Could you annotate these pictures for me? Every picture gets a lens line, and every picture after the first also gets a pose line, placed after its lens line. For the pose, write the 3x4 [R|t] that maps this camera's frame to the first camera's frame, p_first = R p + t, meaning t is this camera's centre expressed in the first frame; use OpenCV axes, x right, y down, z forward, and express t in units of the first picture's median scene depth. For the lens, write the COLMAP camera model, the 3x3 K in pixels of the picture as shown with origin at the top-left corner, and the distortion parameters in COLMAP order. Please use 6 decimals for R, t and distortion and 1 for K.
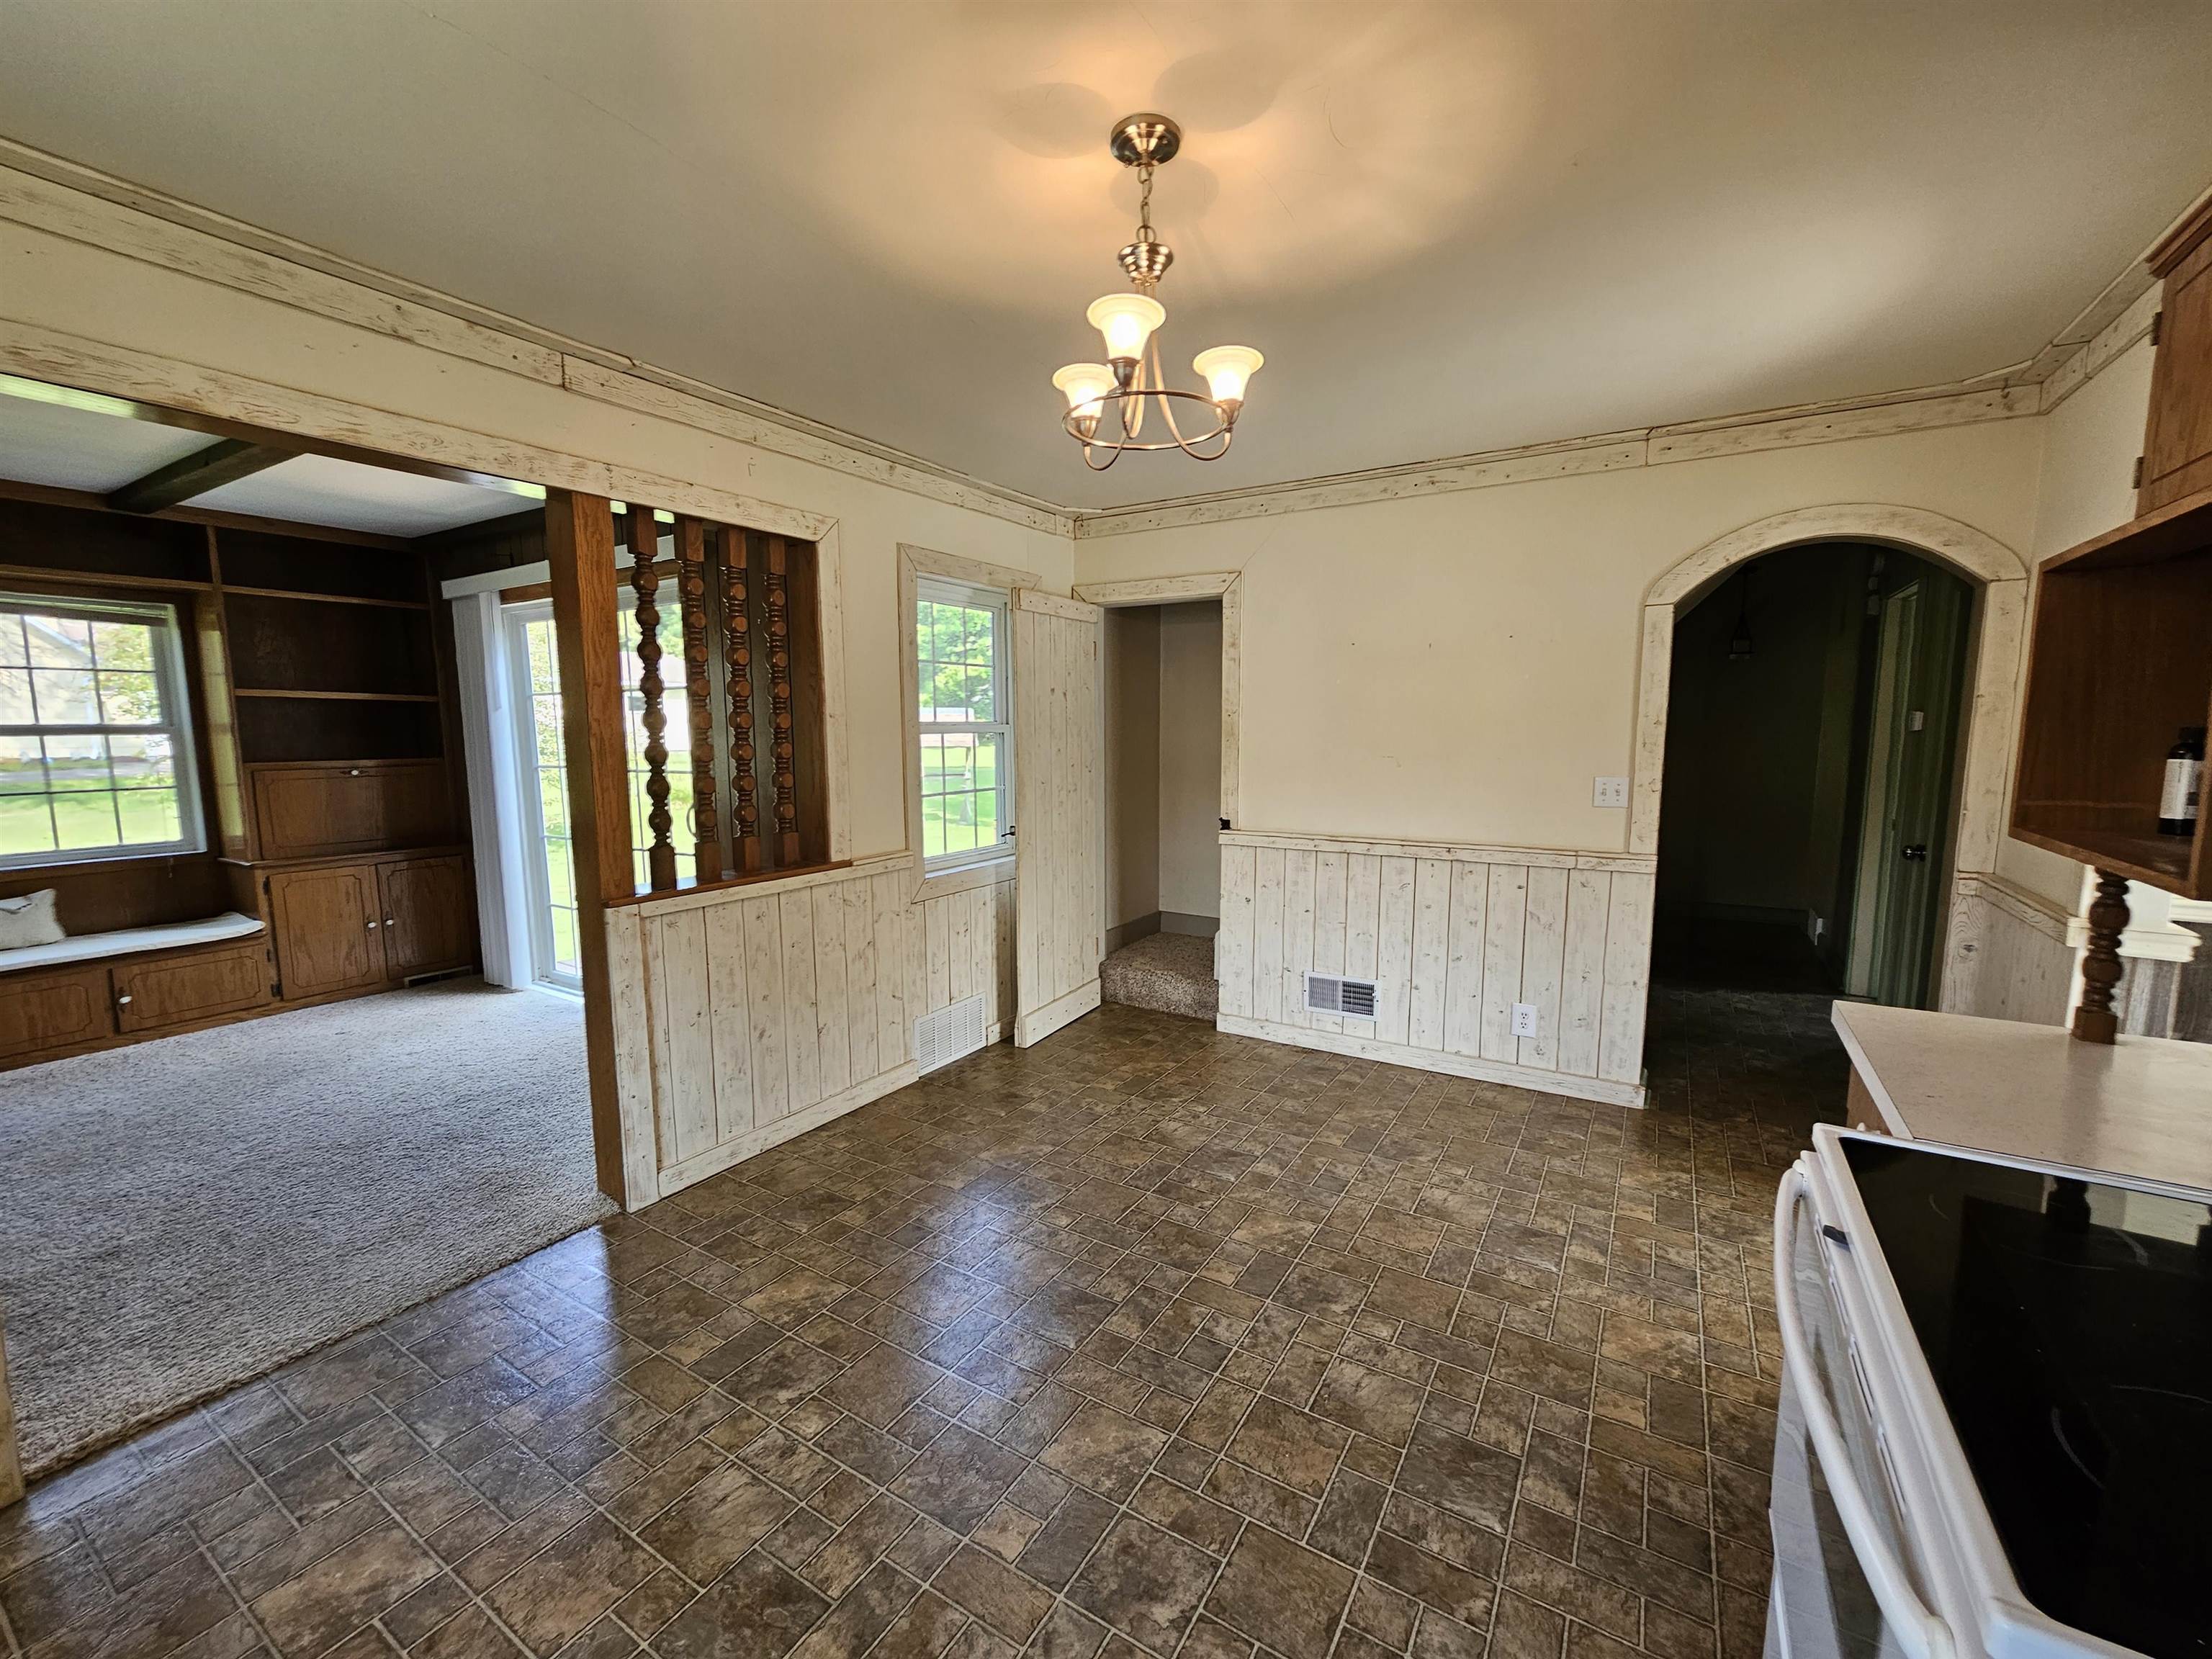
lens RADIAL K [[904.0, 0, 1109.1], [0, 904.0, 834.0], [0, 0, 1]] dist [-0.004387, -0.000629]
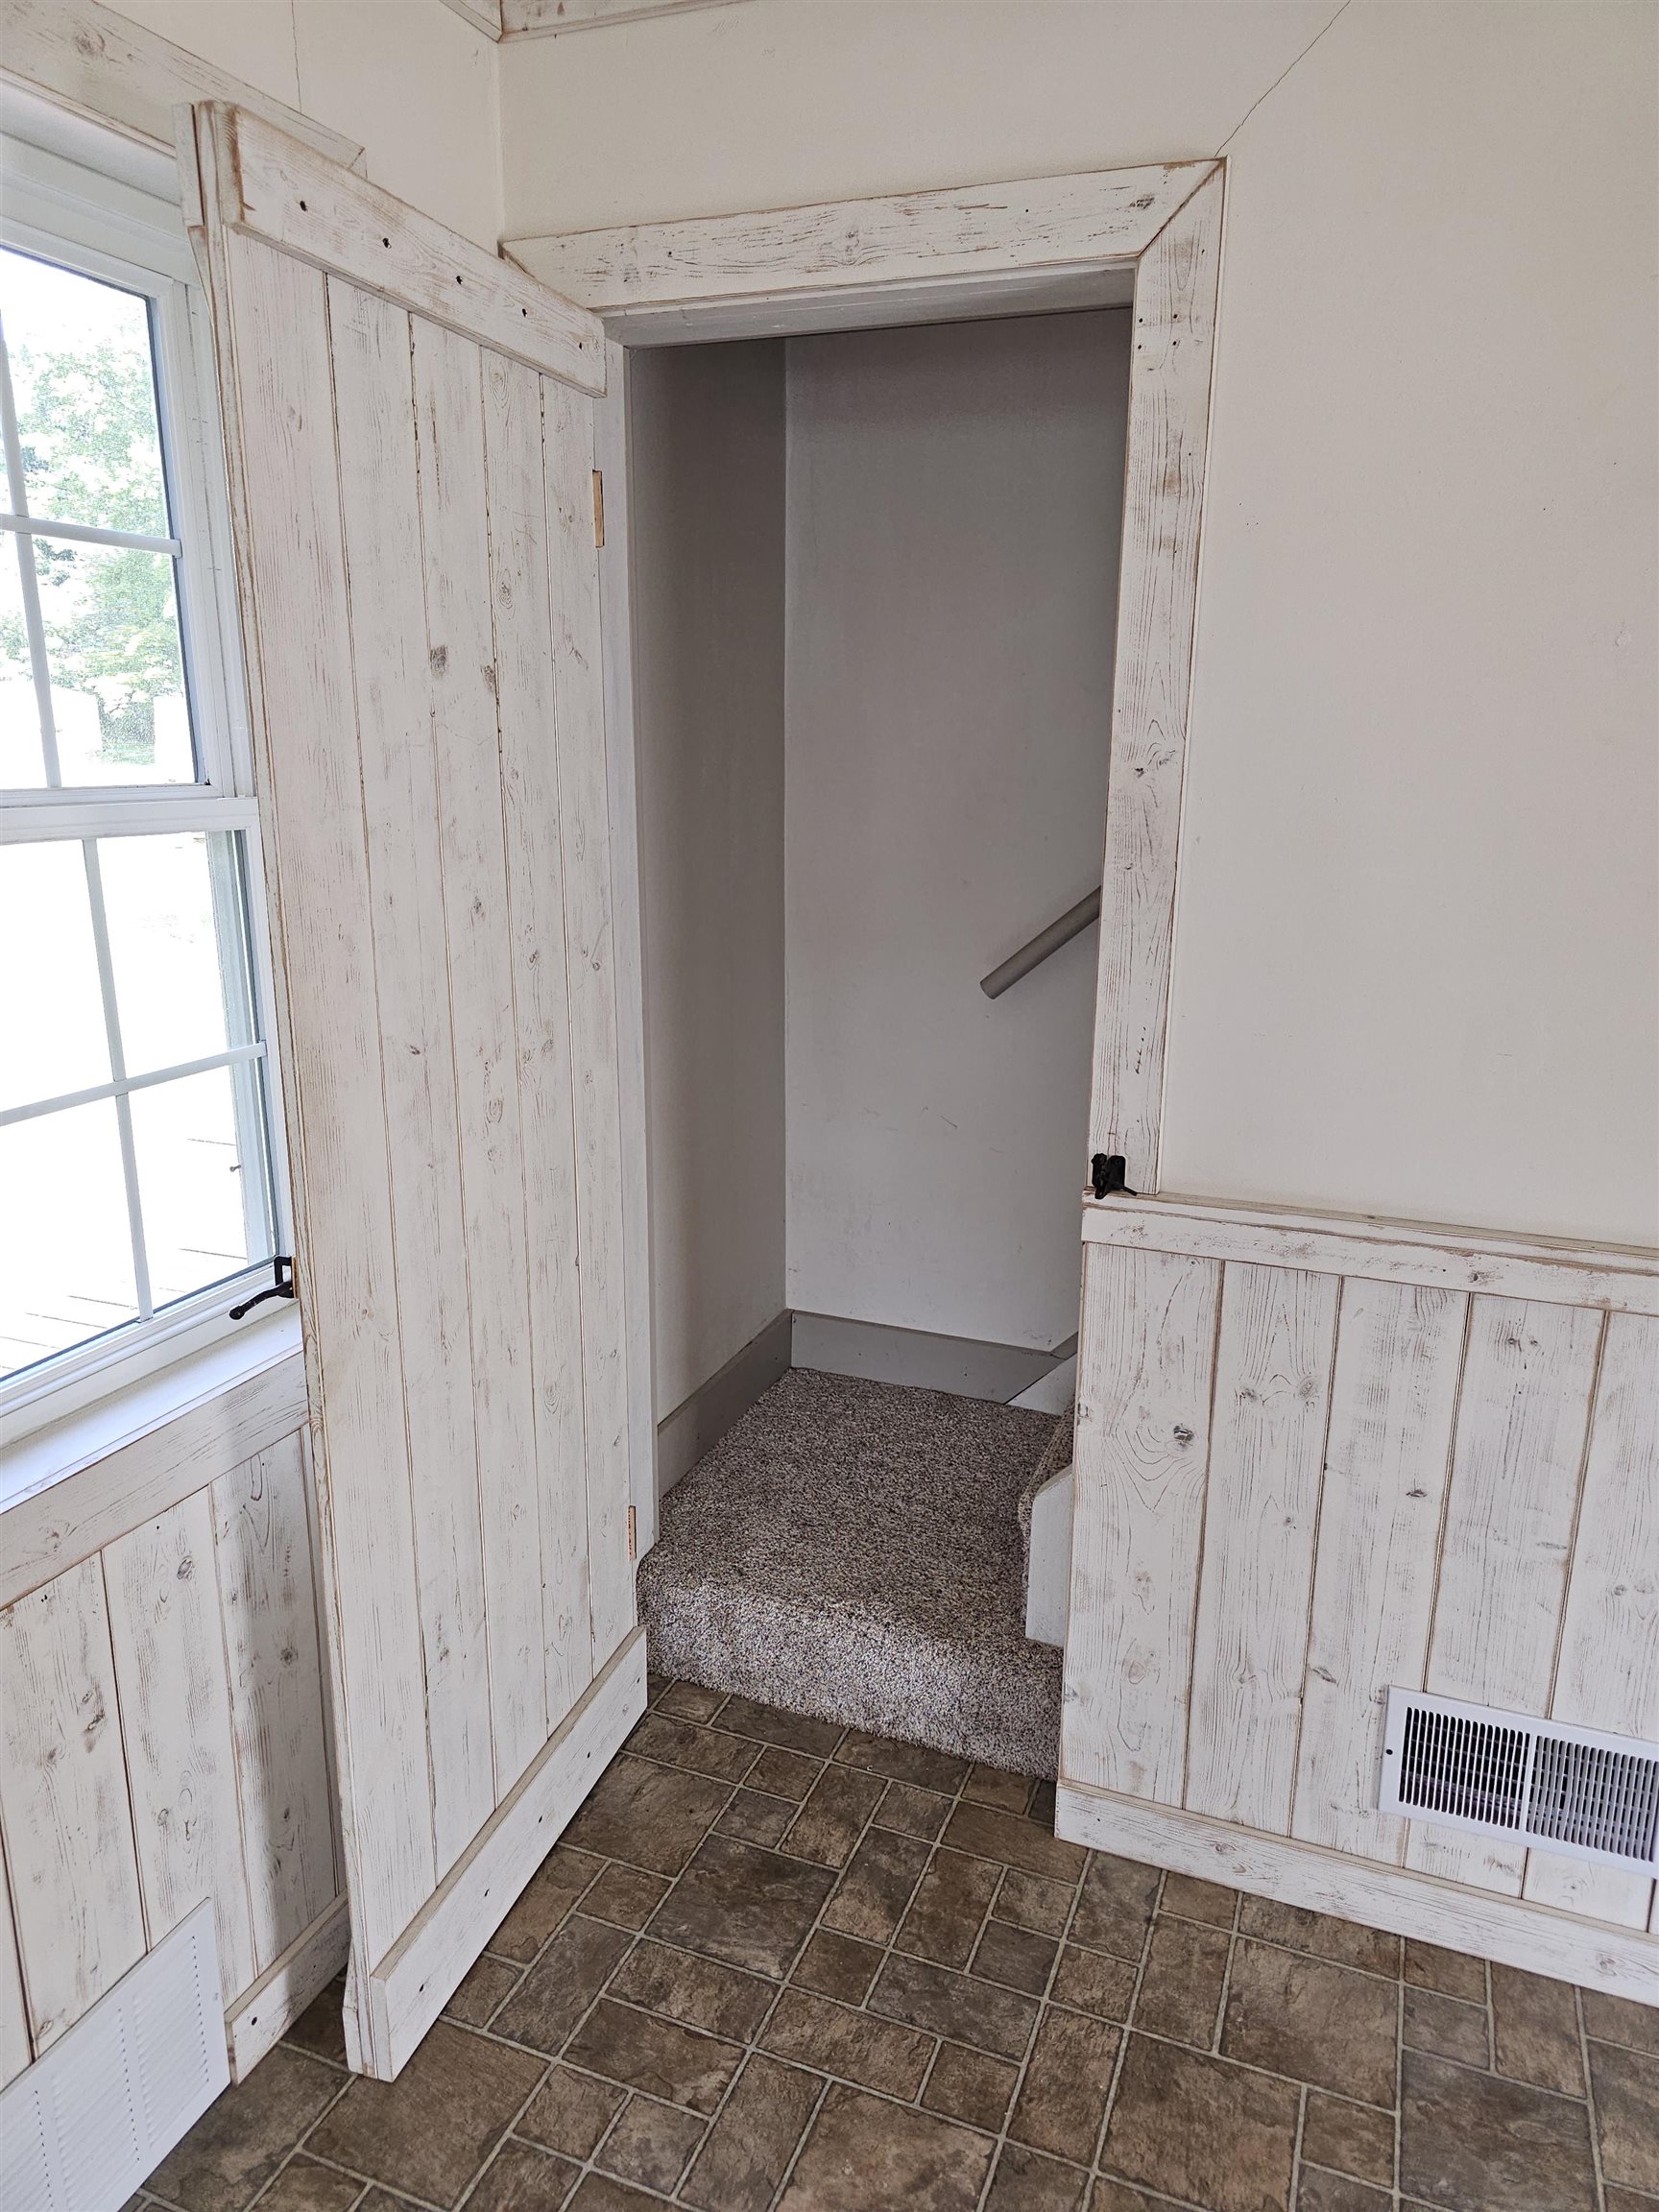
lens RADIAL K [[1485.1, 0, 852.8], [0, 1485.1, 1112.9], [0, 0, 1]] dist [0.050764, -0.040891]
pose [[0.981928, -0.034122, 0.186153, -0.028092], [0.009068, 0.990965, 0.133812, -0.078886], [-0.189037, -0.129705, 0.973366, 0.499109]]
